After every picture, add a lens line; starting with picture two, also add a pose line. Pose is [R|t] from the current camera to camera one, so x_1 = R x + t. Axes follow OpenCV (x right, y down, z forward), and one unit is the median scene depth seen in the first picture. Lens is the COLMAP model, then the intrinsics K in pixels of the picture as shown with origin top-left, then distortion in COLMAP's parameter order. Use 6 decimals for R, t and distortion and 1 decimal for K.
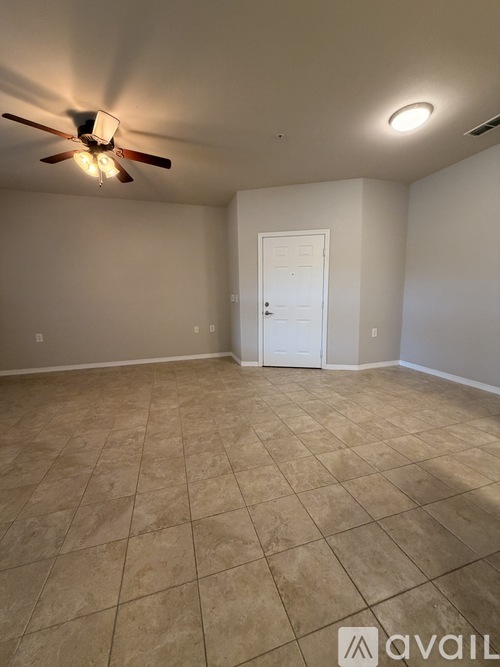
lens RADIAL K [[264.9, 0, 248.6], [0, 264.9, 333.1], [0, 0, 1]] dist [-0.000072, -0.000115]
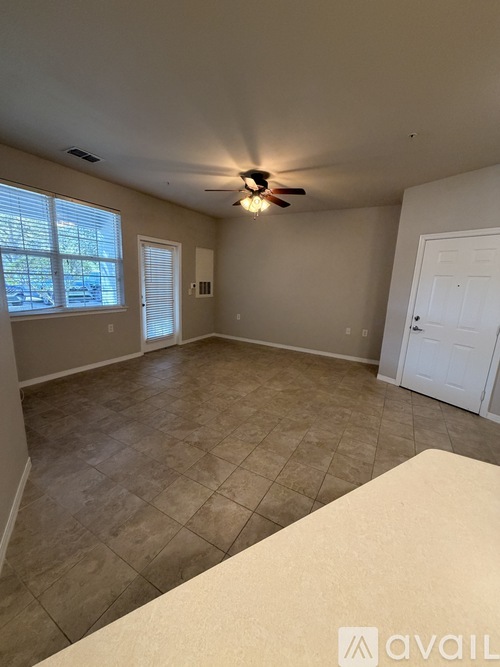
lens RADIAL K [[264.9, 0, 250.0], [0, 264.9, 333.0], [0, 0, 1]] dist [-0.000072, -0.000115]
pose [[0.681949, 0.194046, -0.705190, 0.615144], [-0.161608, 0.980310, 0.113468, -0.139887], [0.713322, 0.036585, 0.699880, 0.027390]]
